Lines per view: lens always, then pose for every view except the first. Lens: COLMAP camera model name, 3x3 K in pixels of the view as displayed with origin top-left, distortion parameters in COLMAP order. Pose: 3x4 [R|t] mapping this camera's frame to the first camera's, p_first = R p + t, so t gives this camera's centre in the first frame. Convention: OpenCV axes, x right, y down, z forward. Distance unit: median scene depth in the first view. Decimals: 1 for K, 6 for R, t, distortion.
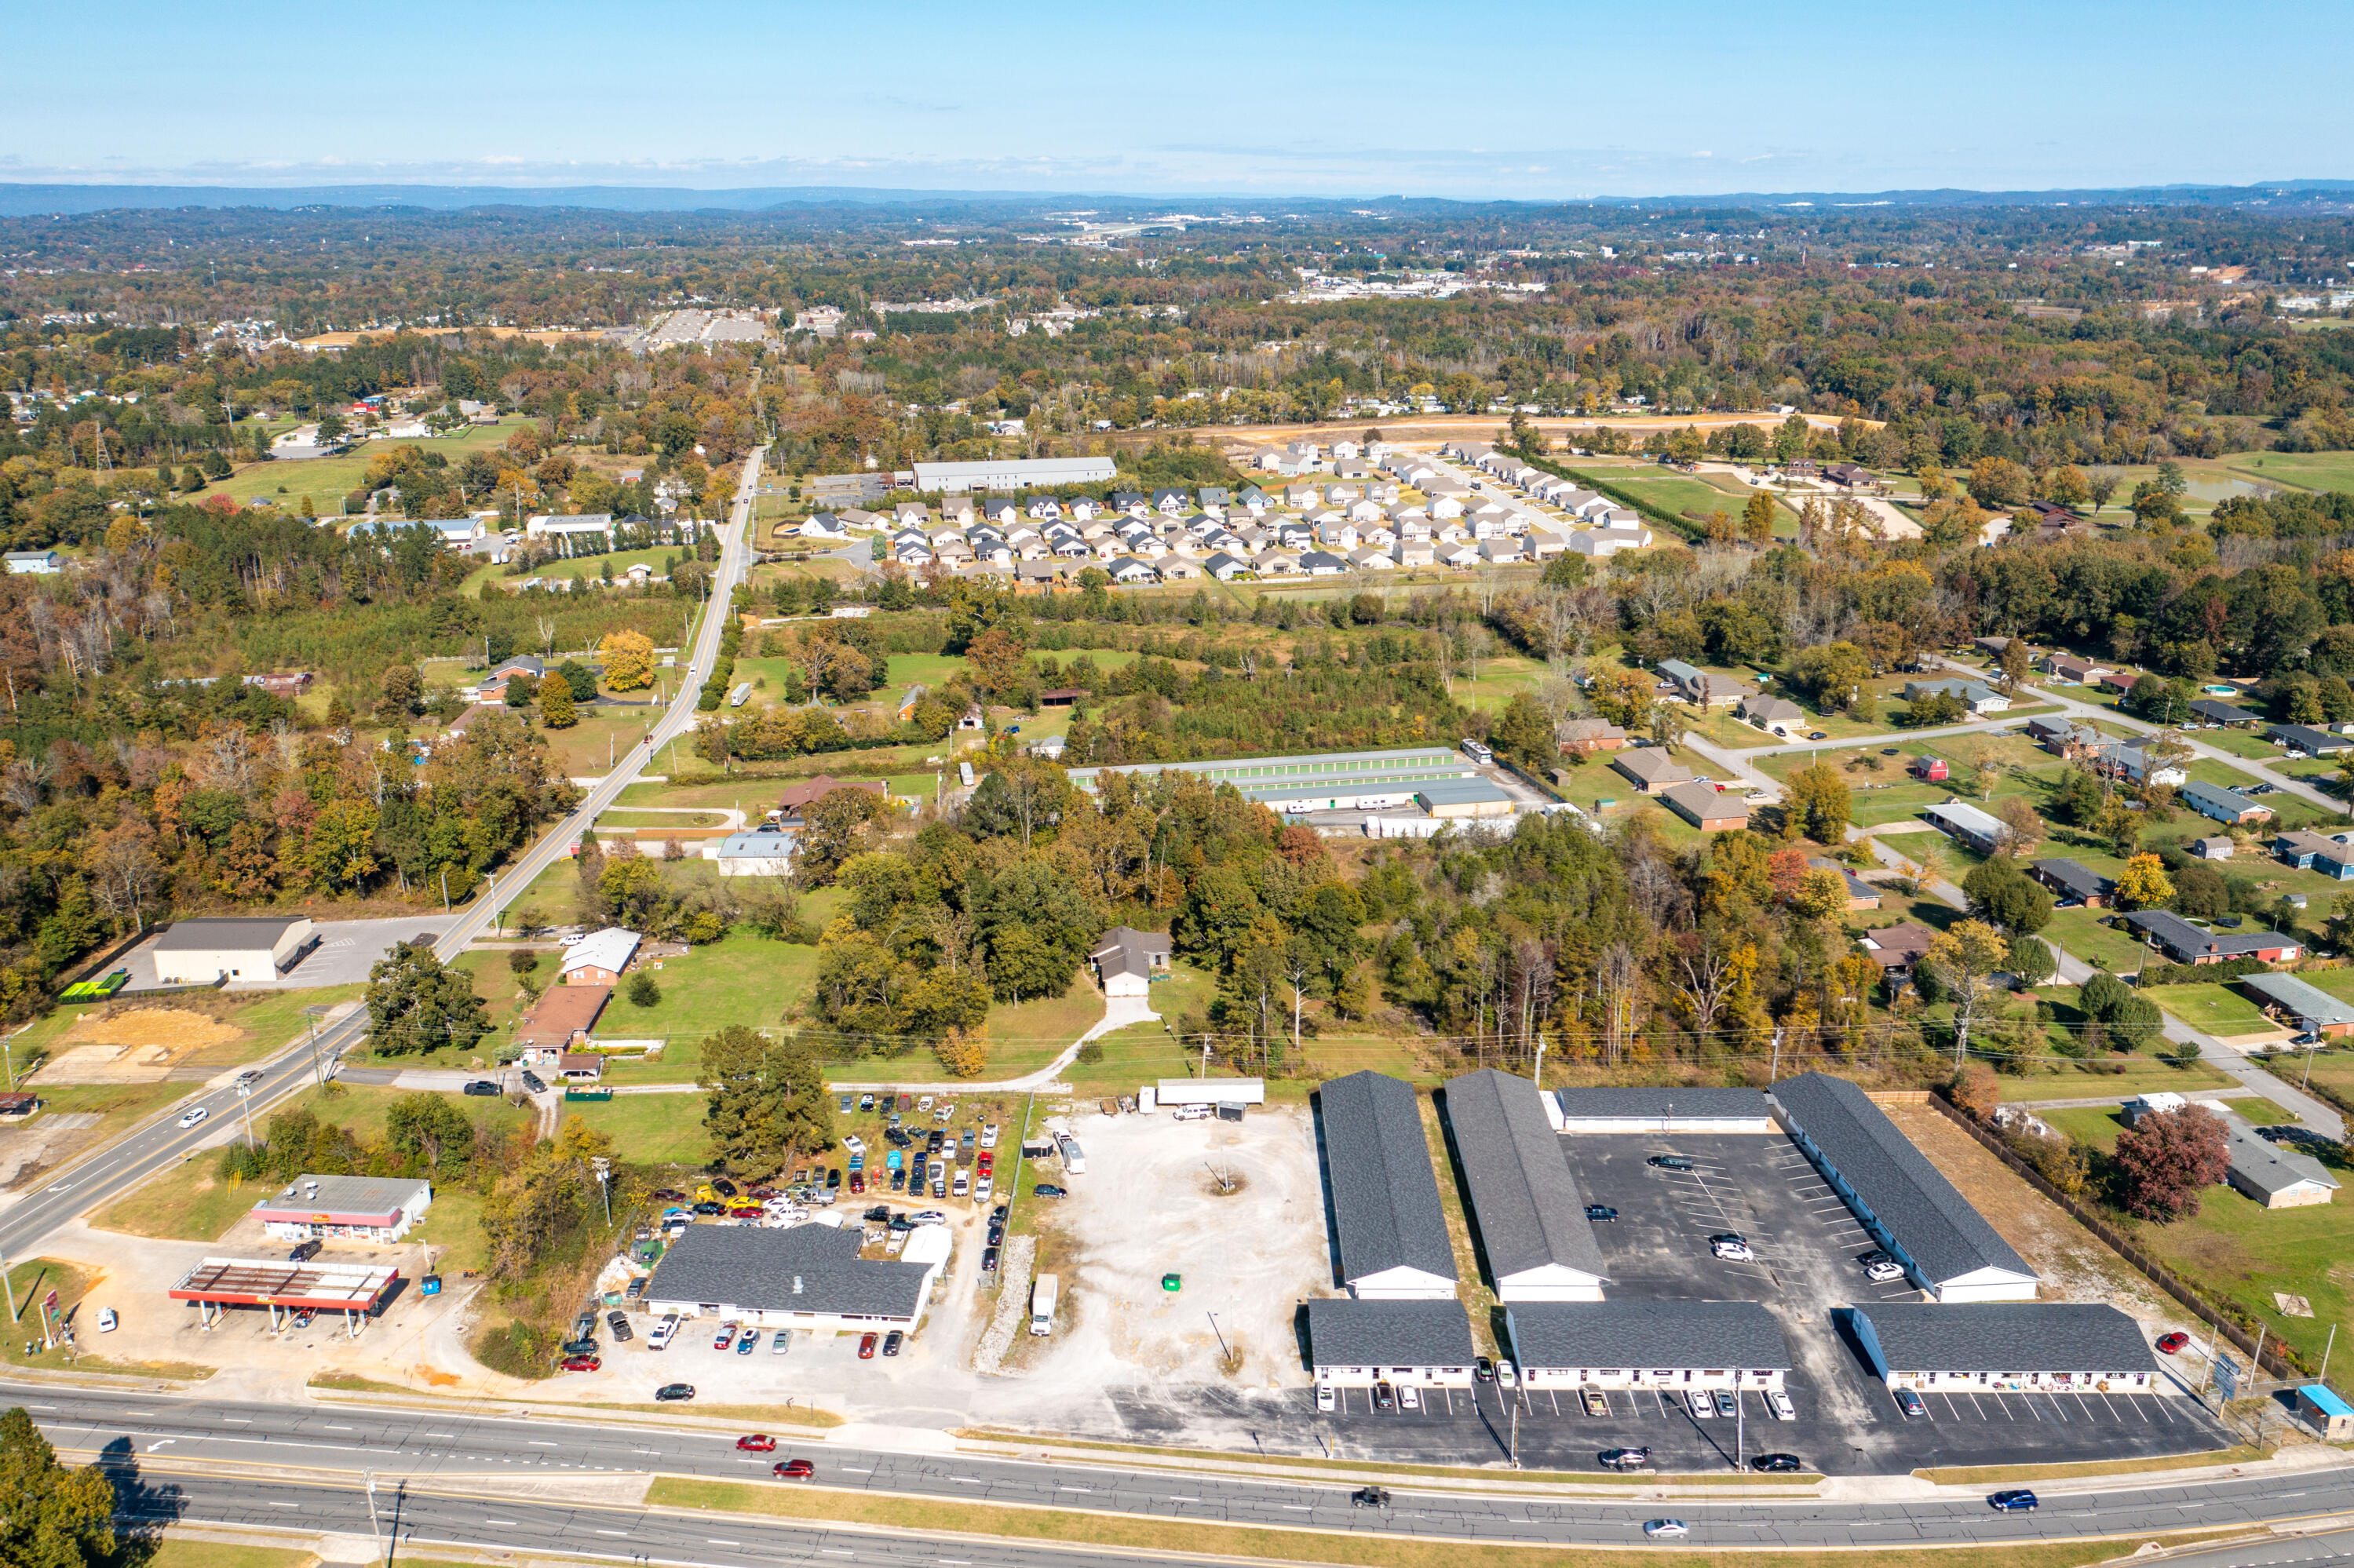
lens RADIAL K [[1919.8, 0, 1161.0], [0, 1919.8, 785.9], [0, 0, 1]] dist [-0.019937, 0.013544]
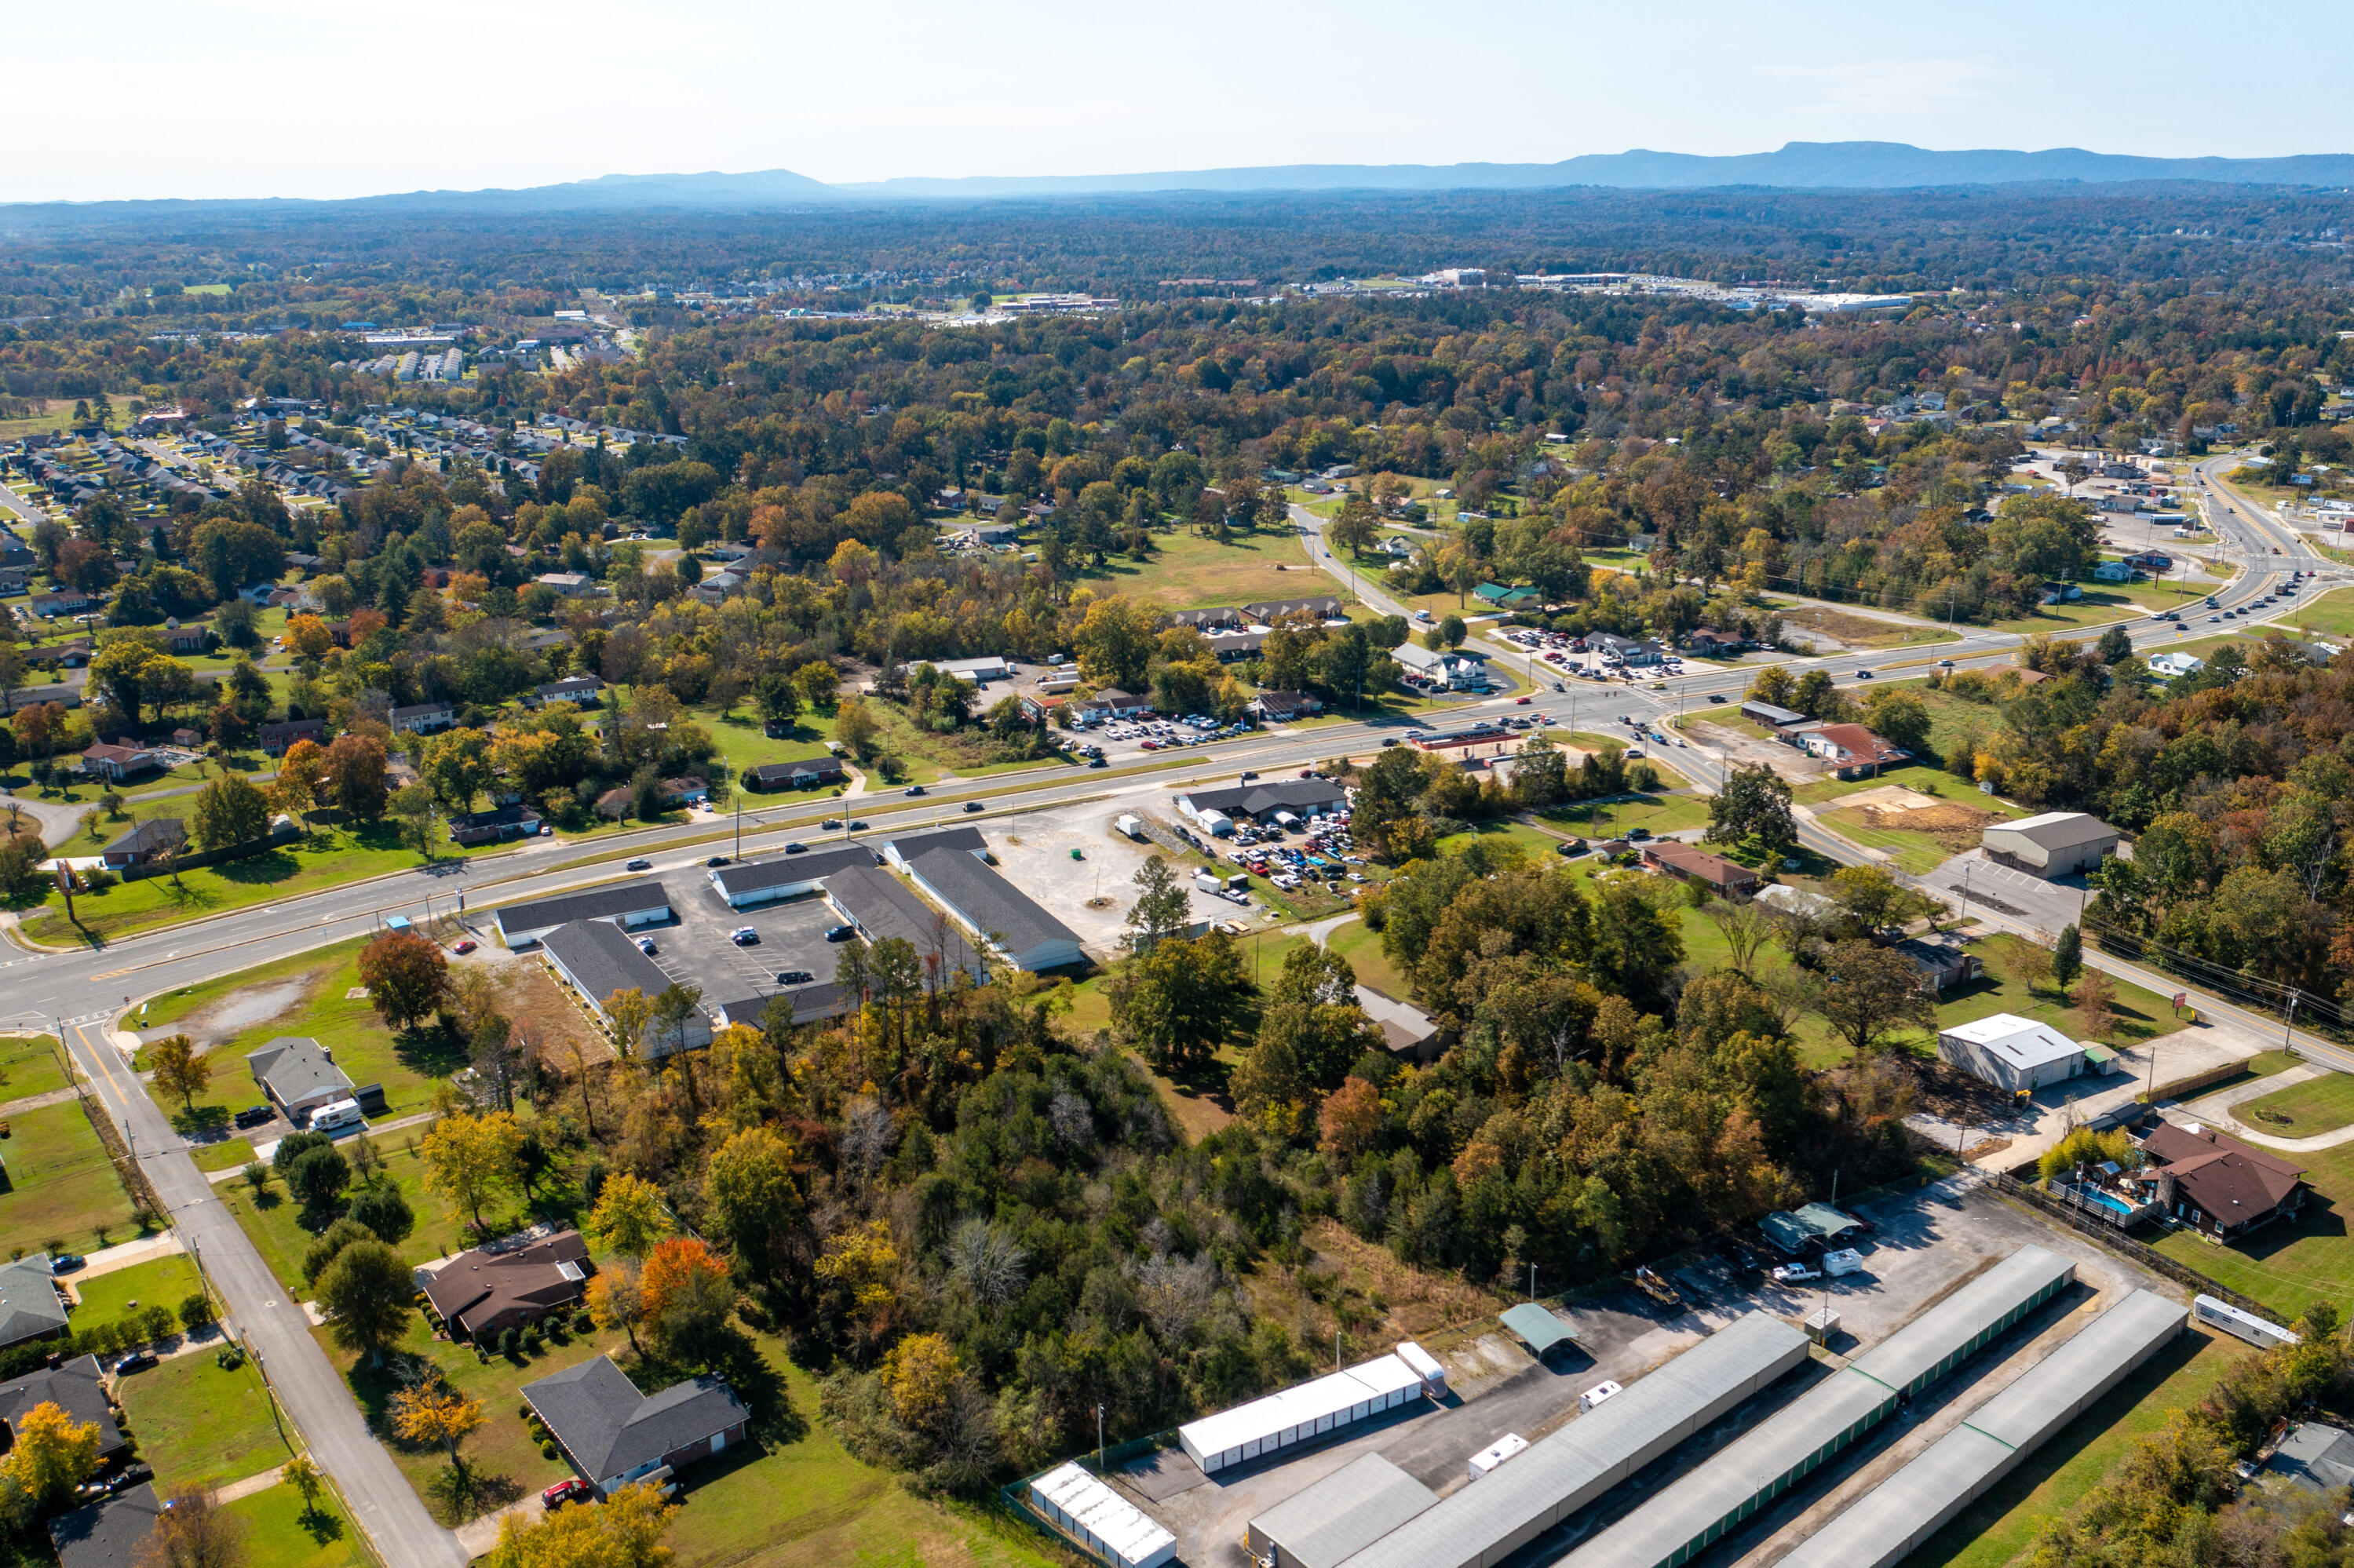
lens RADIAL K [[1891.7, 0, 1144.0], [0, 1891.7, 784.3], [0, 0, 1]] dist [-0.019043, 0.008048]
pose [[-0.878577, 0.157295, -0.450956, 0.267417], [-0.131344, 0.828230, 0.544779, -0.269325], [0.459186, 0.537861, -0.707004, 0.843818]]
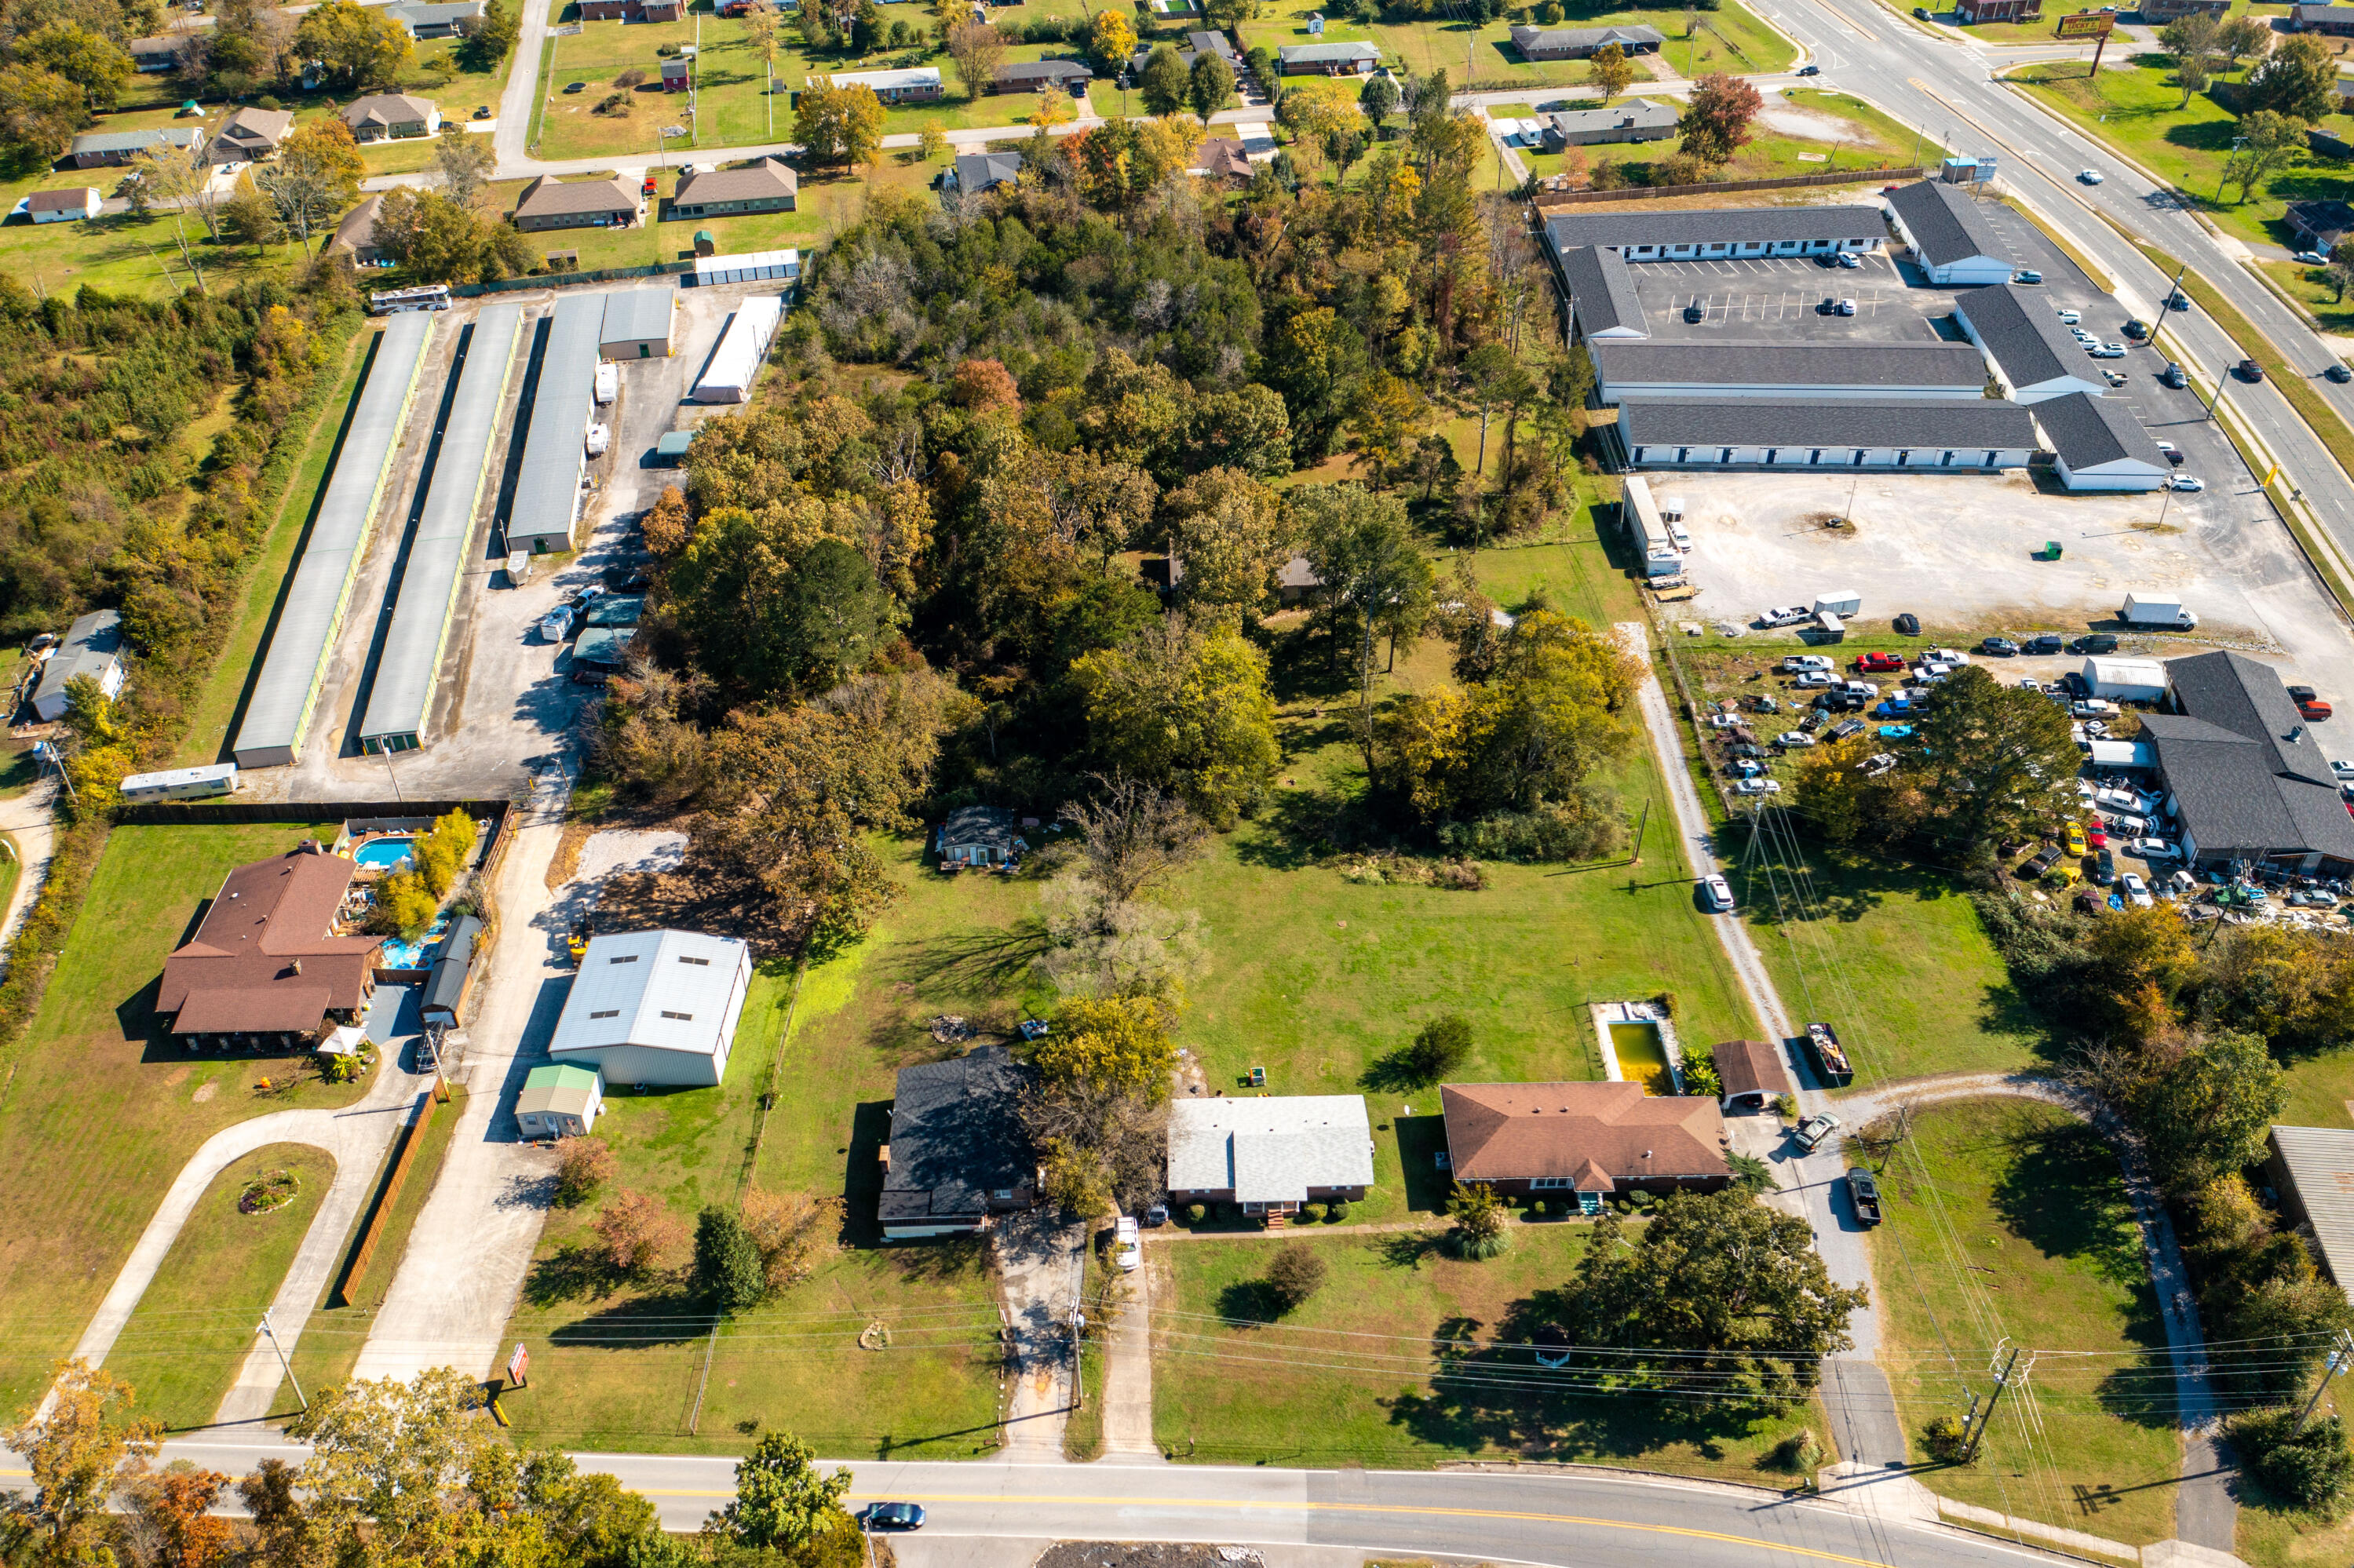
lens RADIAL K [[1915.6, 0, 1148.2], [0, 1915.6, 784.6], [0, 0, 1]] dist [-0.012485, 0.005511]
pose [[0.024856, -0.625601, 0.779747, -0.341763], [0.312380, 0.745791, 0.588399, -0.153674], [-0.949632, 0.228952, 0.213963, 0.497983]]
